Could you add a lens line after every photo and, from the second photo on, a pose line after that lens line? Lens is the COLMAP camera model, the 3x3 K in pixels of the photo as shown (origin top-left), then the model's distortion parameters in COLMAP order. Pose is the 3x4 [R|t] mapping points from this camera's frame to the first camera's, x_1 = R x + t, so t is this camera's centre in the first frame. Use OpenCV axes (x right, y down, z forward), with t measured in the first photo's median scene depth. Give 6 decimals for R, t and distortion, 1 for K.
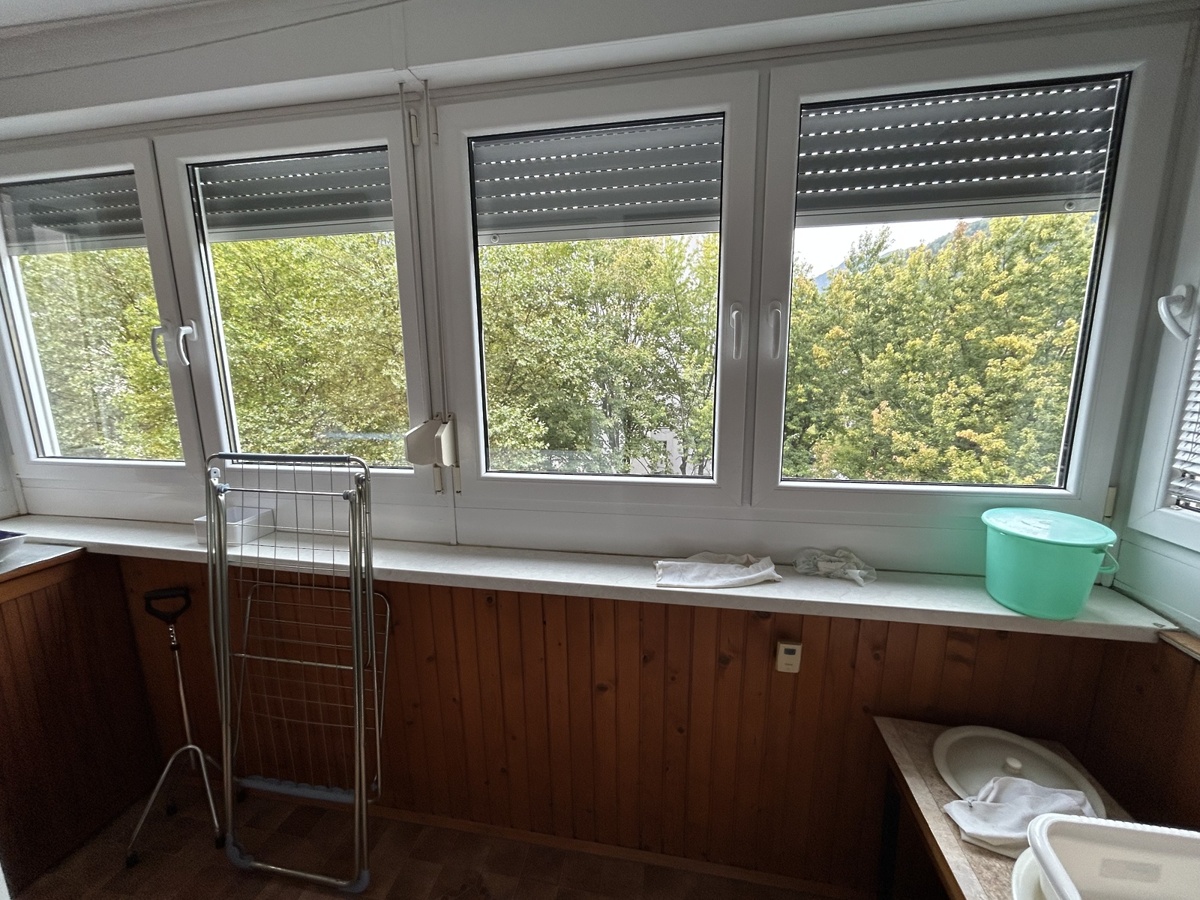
lens RADIAL K [[484.2, 0, 598.3], [0, 484.2, 447.6], [0, 0, 1]] dist [-0.001013, -0.000076]
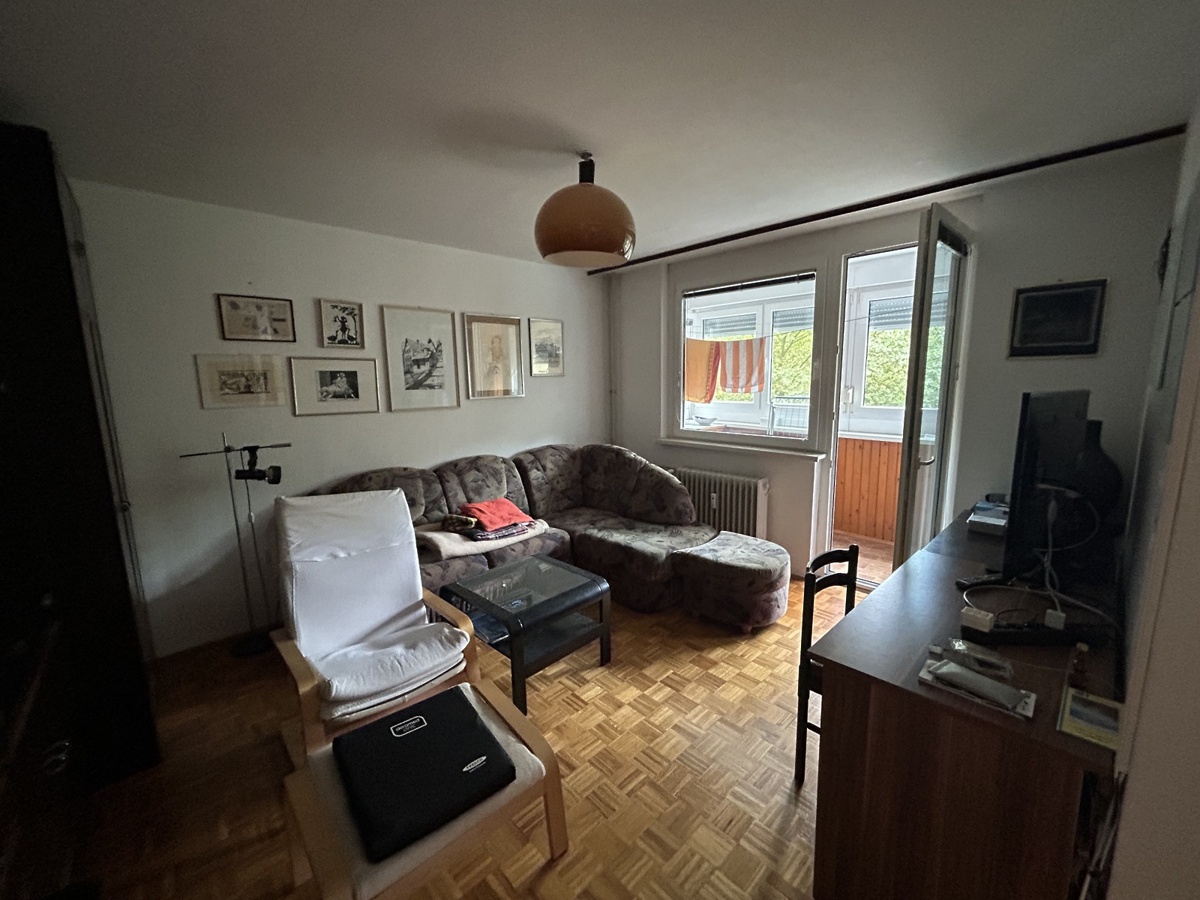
lens RADIAL K [[480.4, 0, 594.7], [0, 480.4, 449.1], [0, 0, 1]] dist [0.000924, -0.000046]
pose [[0.791722, 0.091199, -0.604036, 0.022585], [-0.101967, 0.994651, 0.016526, 0.035903], [0.602311, 0.048508, 0.796786, -0.193649]]
